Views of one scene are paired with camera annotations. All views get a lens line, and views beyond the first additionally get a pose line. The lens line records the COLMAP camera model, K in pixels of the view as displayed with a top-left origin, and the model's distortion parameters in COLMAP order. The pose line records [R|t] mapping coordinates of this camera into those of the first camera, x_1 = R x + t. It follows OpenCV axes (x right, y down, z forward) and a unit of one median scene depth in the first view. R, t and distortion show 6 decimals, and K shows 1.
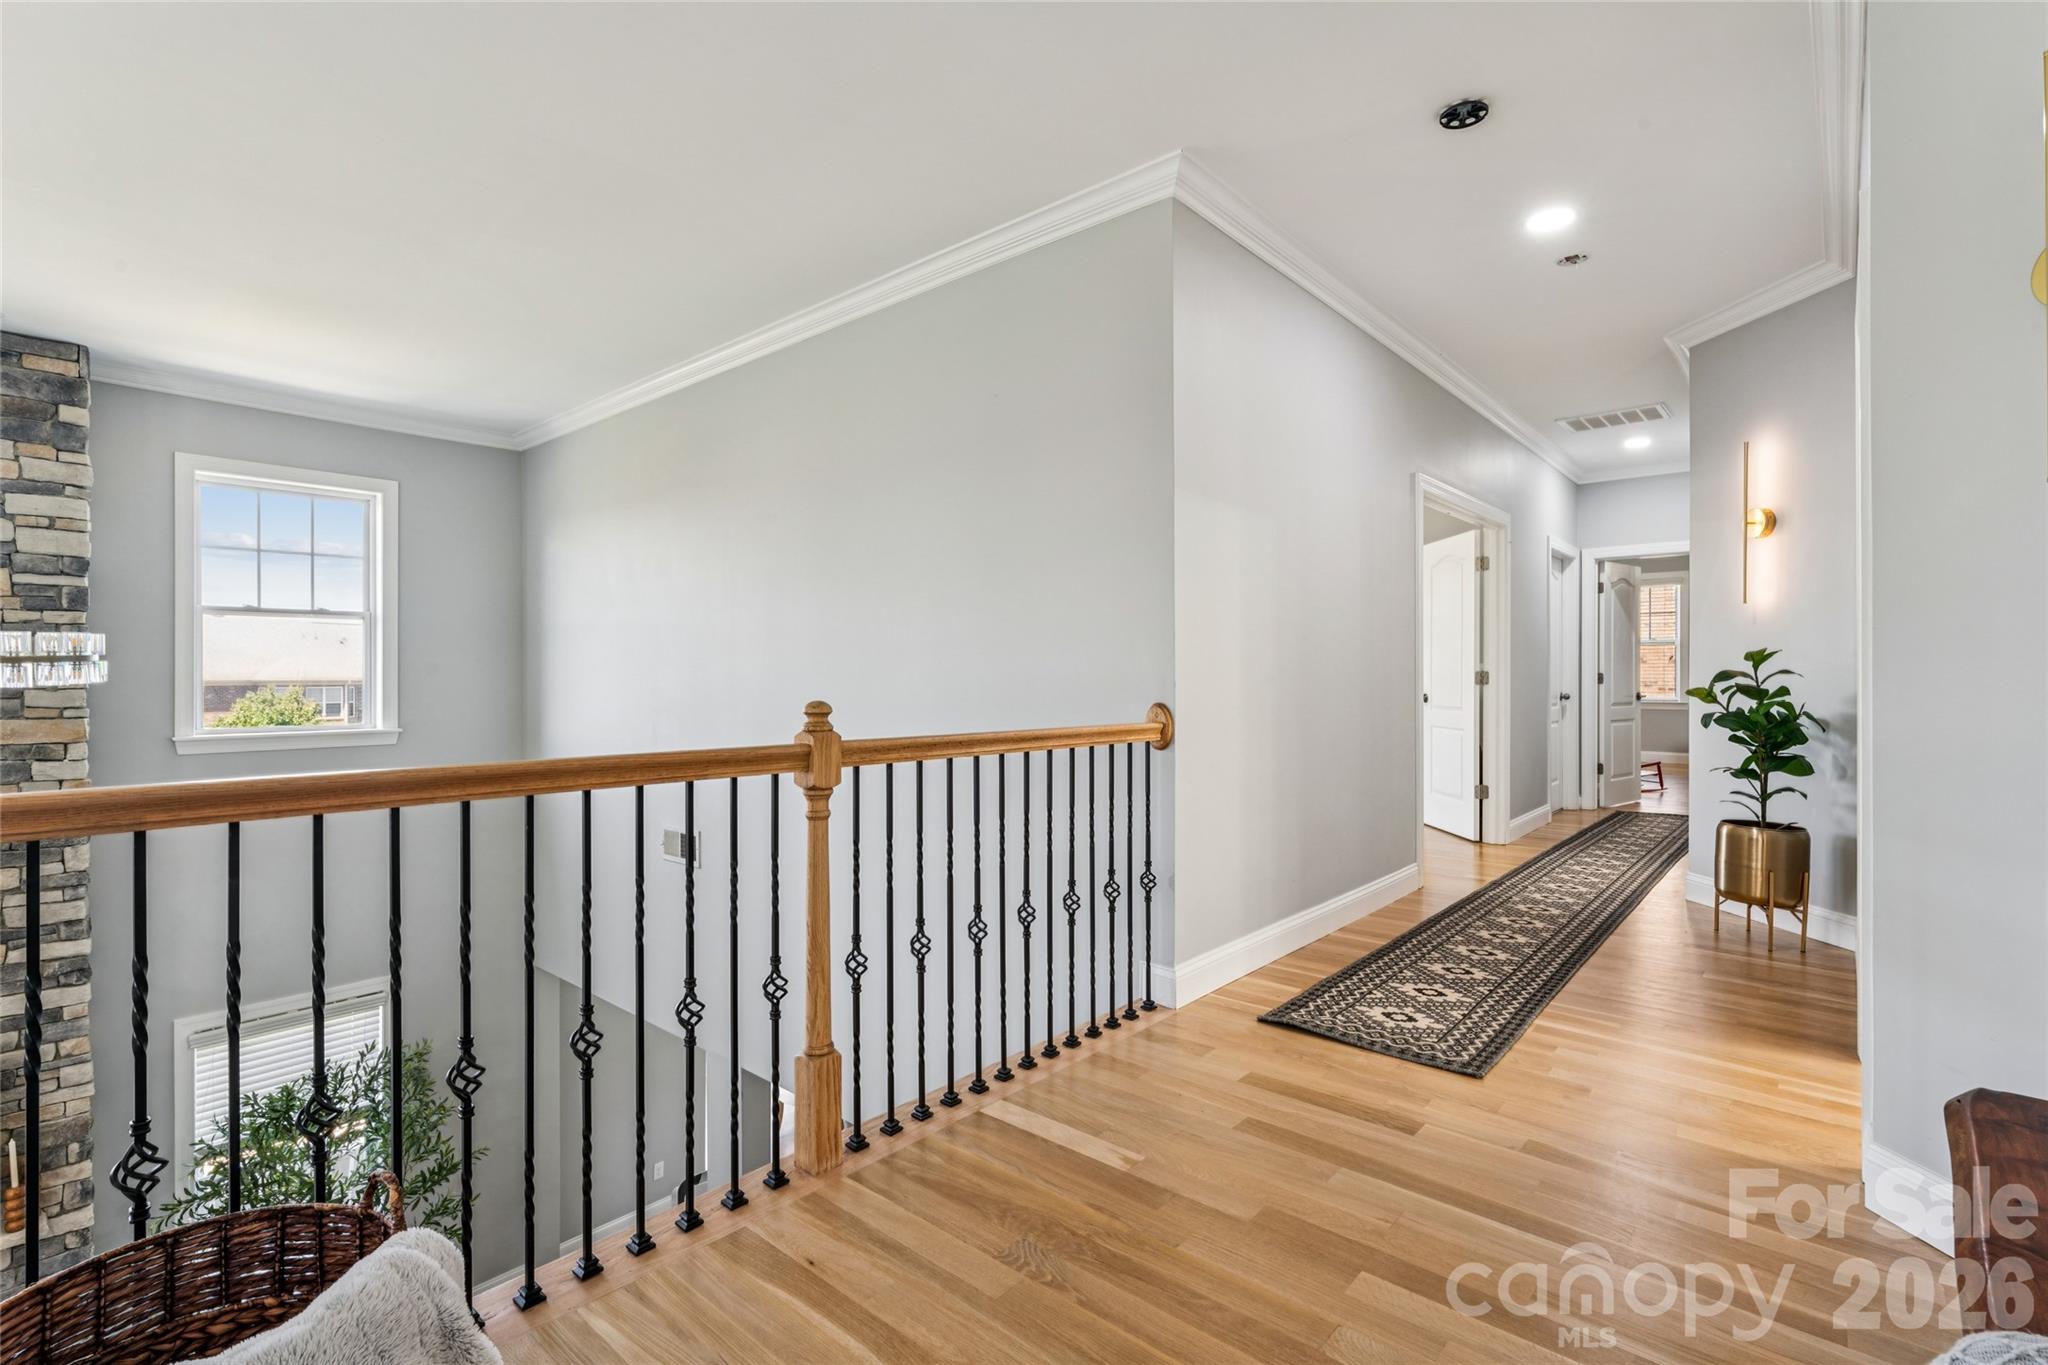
lens RADIAL K [[940.7, 0, 1026.9], [0, 940.7, 670.6], [0, 0, 1]] dist [-0.001973, 0.000417]
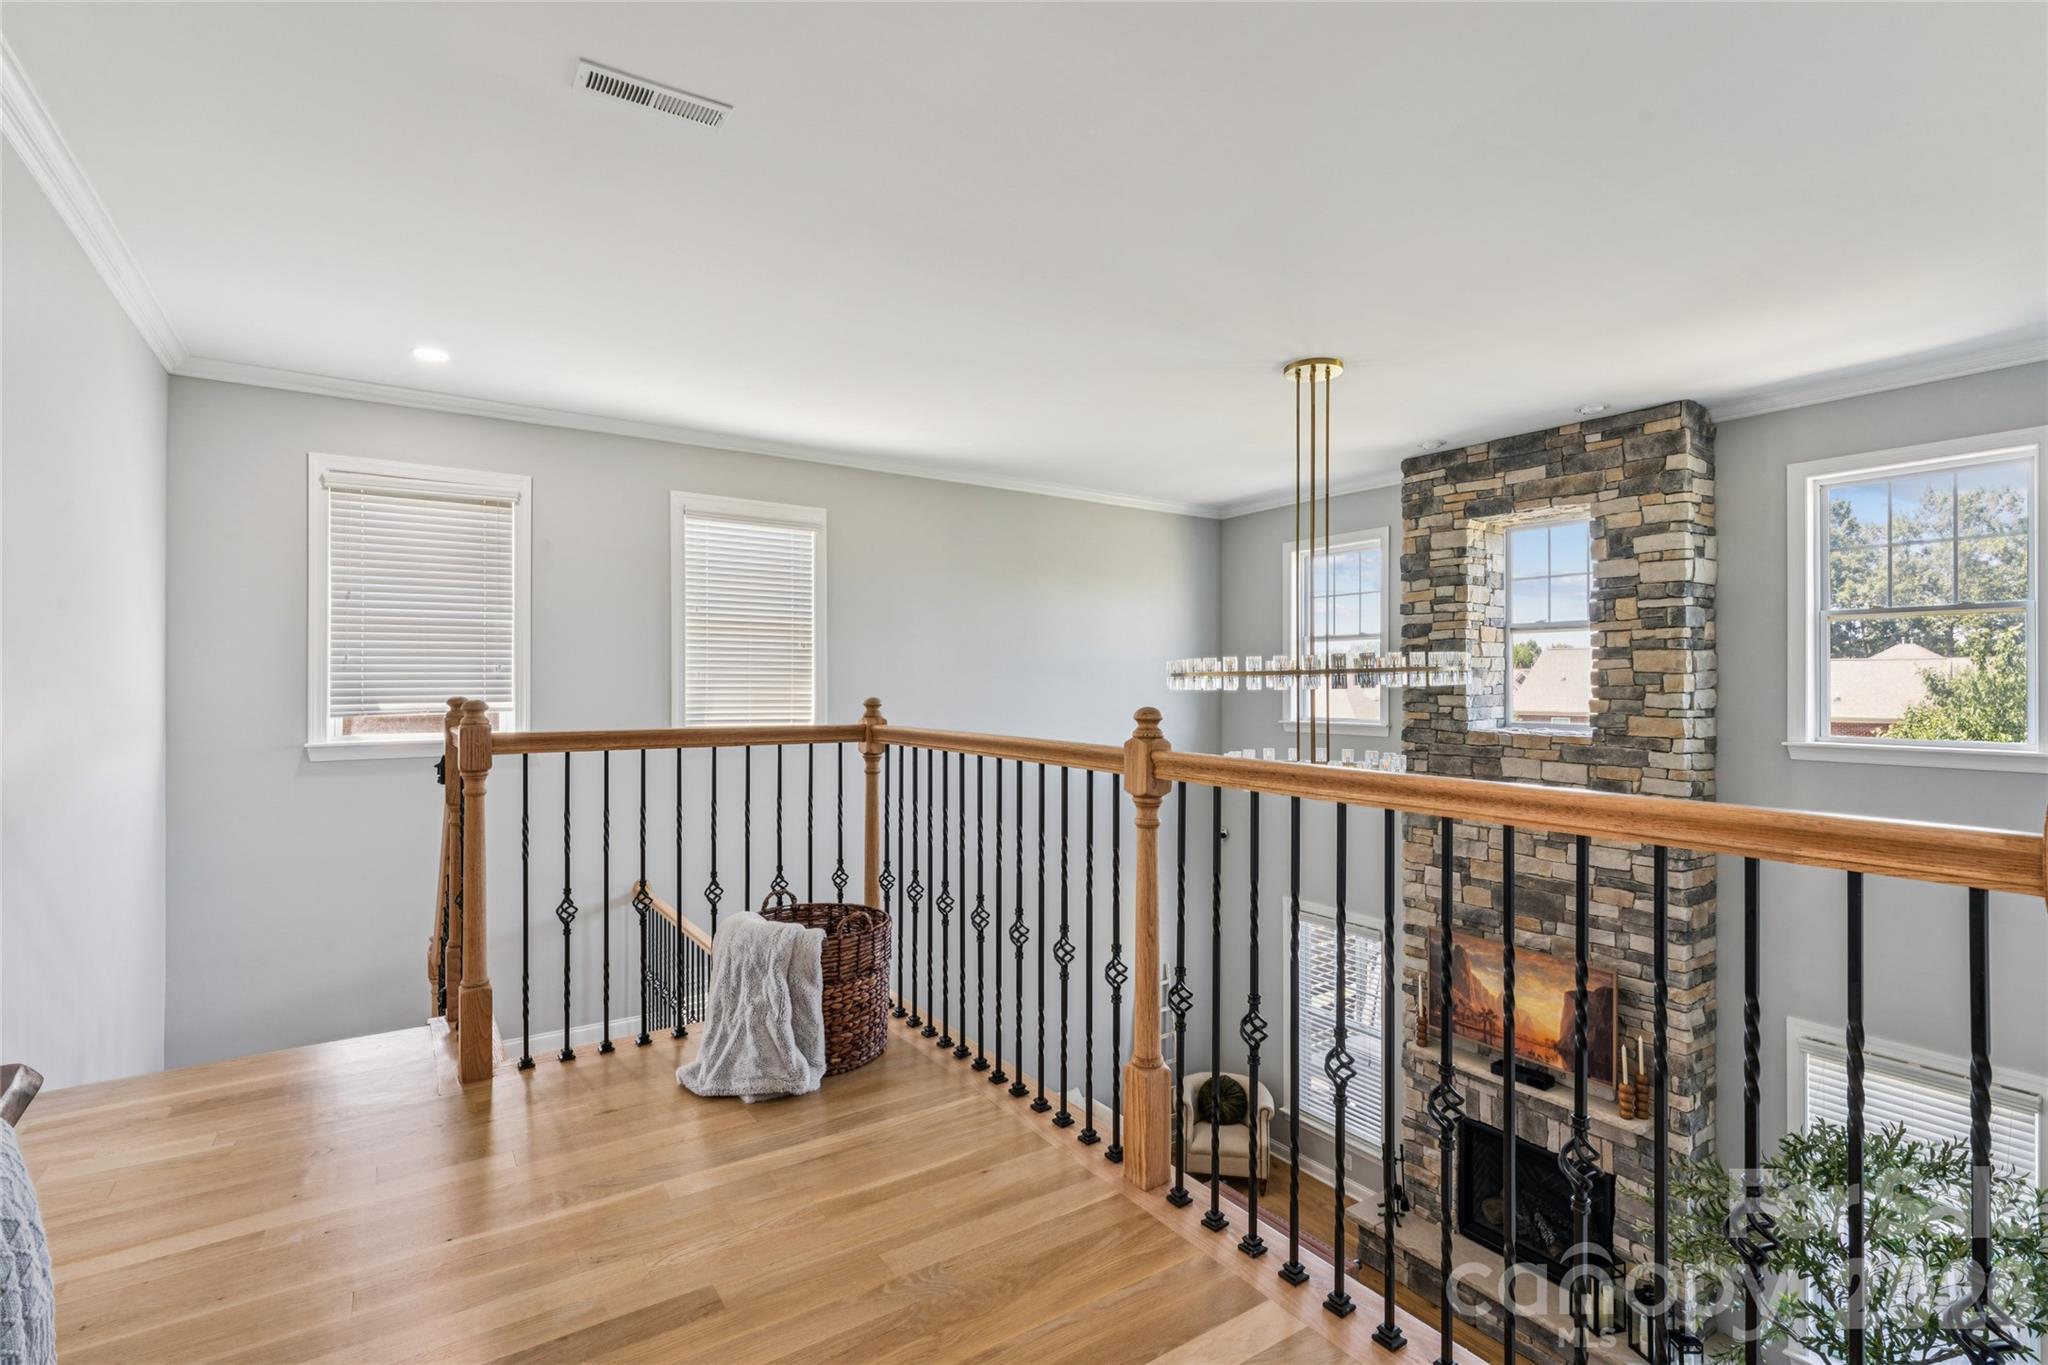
lens RADIAL K [[940.7, 0, 1023.8], [0, 940.7, 683.7], [0, 0, 1]] dist [-0.001973, 0.000417]
pose [[-0.250670, 0.006055, -0.968054, 0.346674], [-0.001467, 0.999977, 0.006635, 0.000951], [0.968071, 0.003083, -0.250656, 0.512710]]
